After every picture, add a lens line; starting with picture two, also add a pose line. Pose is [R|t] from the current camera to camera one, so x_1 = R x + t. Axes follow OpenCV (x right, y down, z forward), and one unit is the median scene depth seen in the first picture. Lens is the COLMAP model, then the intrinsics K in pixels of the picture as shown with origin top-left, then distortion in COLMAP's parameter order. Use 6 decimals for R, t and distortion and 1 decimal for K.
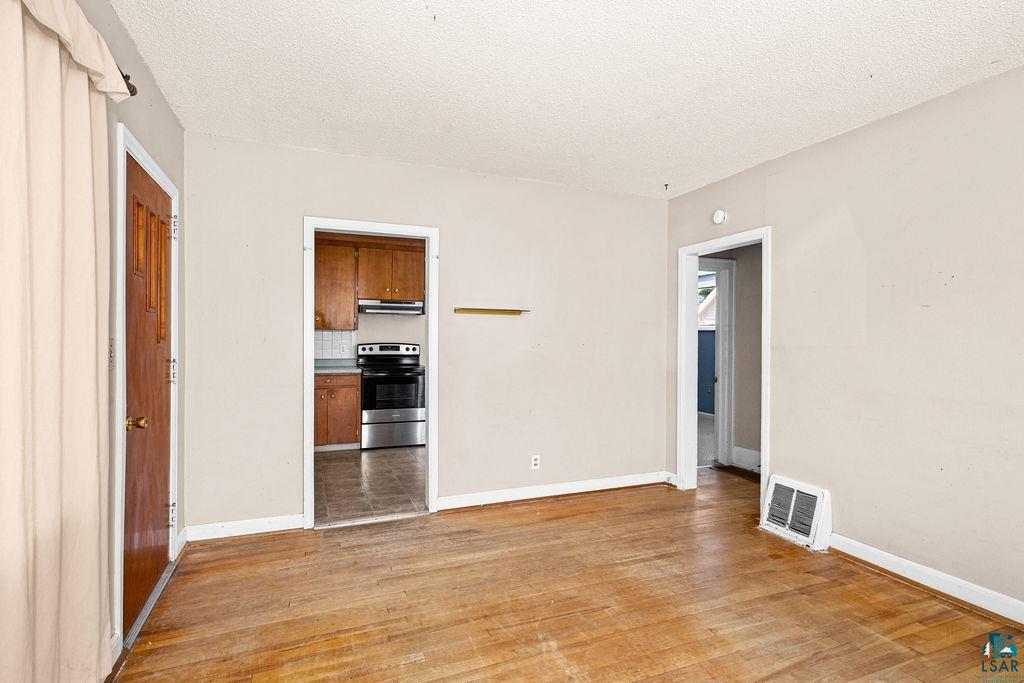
lens RADIAL K [[495.5, 0, 501.7], [0, 495.5, 345.6], [0, 0, 1]] dist [-0.000047, 0.001941]
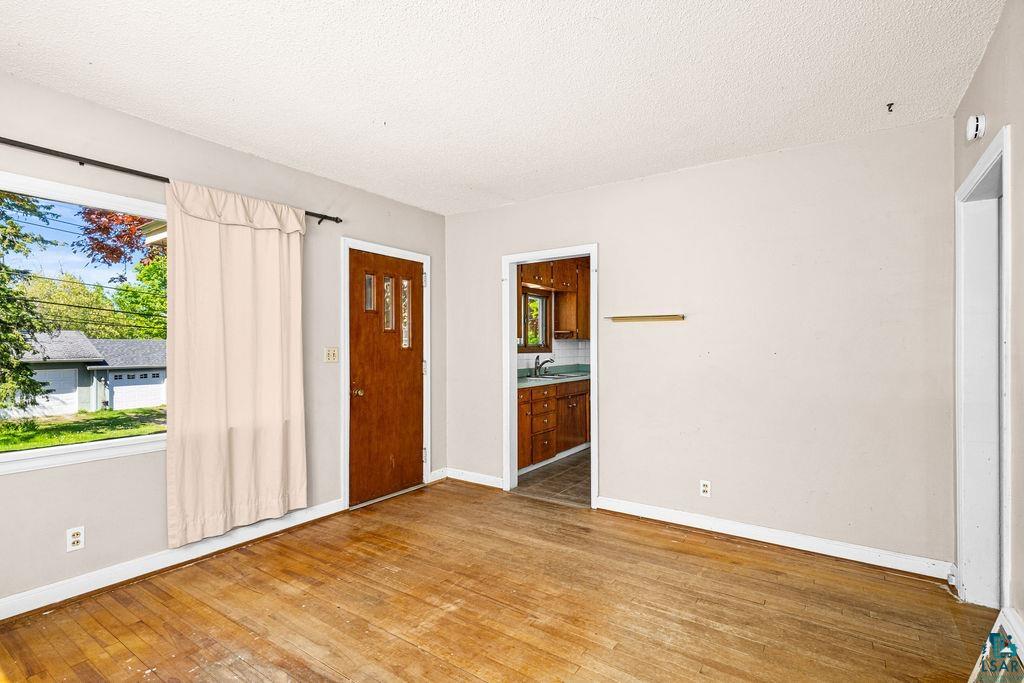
lens RADIAL K [[492.0, 0, 529.6], [0, 492.0, 350.2], [0, 0, 1]] dist [0.001378, 0.000582]
pose [[0.554483, -0.000749, -0.832195, 0.749823], [-0.007541, 0.999954, -0.005924, 0.001250], [0.832161, 0.009560, 0.554451, 0.323486]]
